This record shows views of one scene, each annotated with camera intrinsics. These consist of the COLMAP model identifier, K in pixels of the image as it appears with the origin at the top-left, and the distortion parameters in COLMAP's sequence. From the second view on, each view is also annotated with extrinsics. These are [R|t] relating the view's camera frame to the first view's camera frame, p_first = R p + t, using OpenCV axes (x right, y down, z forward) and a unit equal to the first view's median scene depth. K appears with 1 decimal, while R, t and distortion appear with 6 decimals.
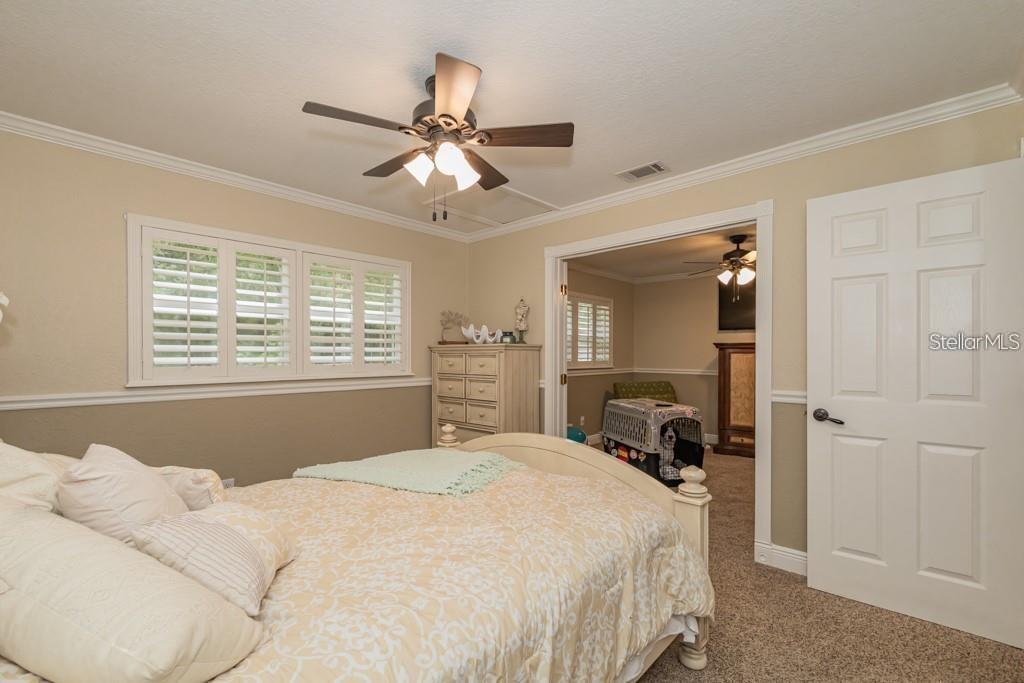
lens RADIAL K [[444.6, 0, 514.0], [0, 444.6, 360.7], [0, 0, 1]] dist [-0.000082, -0.000040]
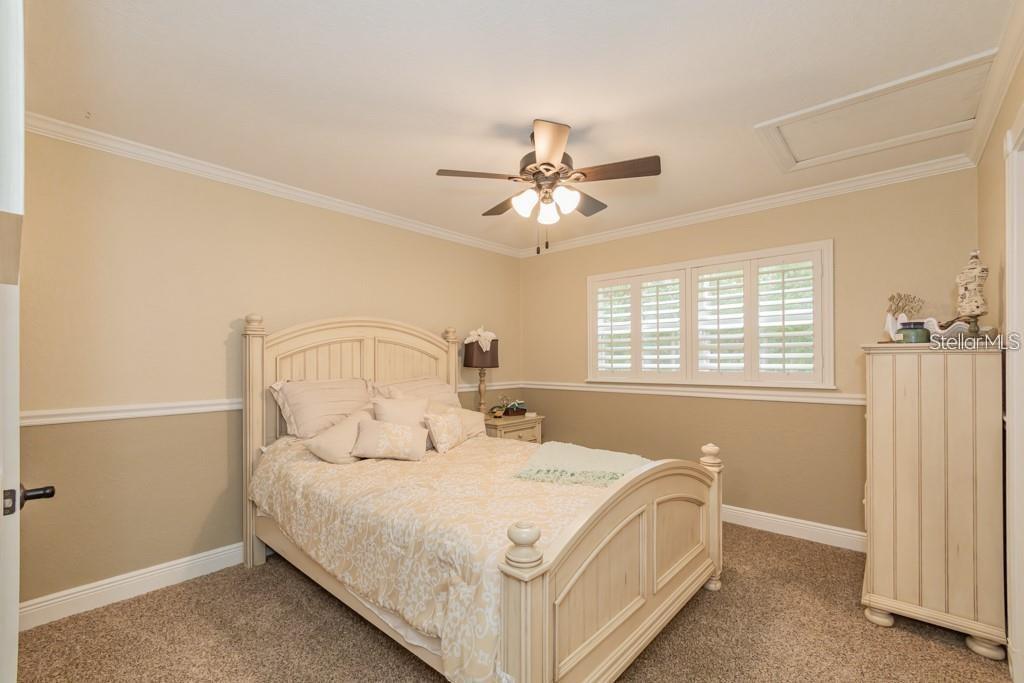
lens RADIAL K [[444.6, 0, 514.0], [0, 444.6, 360.7], [0, 0, 1]] dist [-0.000082, -0.000040]
pose [[0.019087, -0.003220, -0.999813, 0.753153], [-0.010395, 0.999940, -0.003419, -0.009559], [0.999764, 0.010459, 0.019052, 0.656623]]
